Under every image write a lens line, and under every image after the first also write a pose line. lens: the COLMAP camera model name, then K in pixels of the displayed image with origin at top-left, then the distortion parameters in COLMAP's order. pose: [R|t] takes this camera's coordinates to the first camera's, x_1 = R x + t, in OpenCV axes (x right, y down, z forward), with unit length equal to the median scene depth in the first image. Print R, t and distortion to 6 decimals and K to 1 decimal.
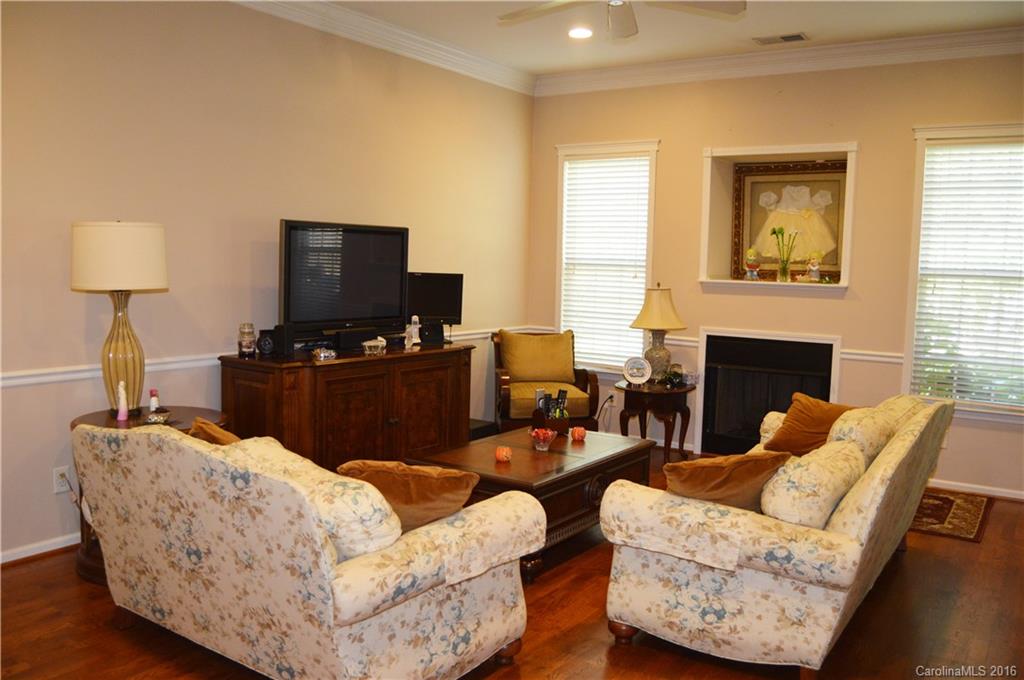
lens RADIAL K [[841.8, 0, 493.8], [0, 841.8, 341.8], [0, 0, 1]] dist [-0.090510, 0.014069]
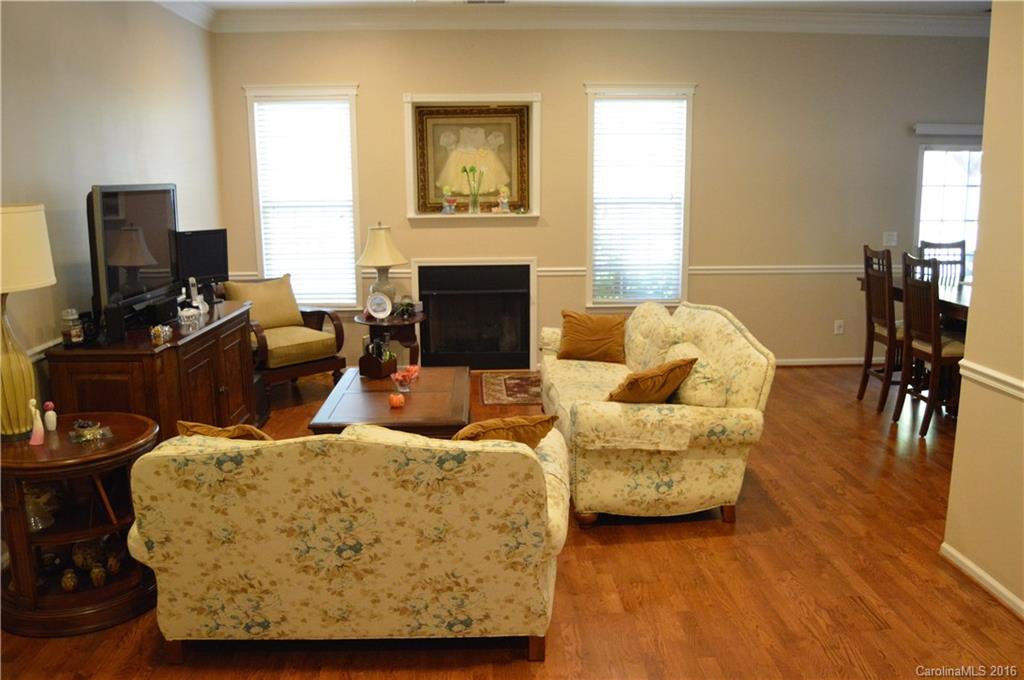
lens RADIAL K [[841.8, 0, 493.8], [0, 841.8, 341.8], [0, 0, 1]] dist [-0.090510, 0.014069]
pose [[0.807186, -0.145211, 0.572157, -0.352942], [0.085631, 0.987823, 0.129899, -0.050310], [-0.584053, -0.055858, 0.809791, 0.041504]]
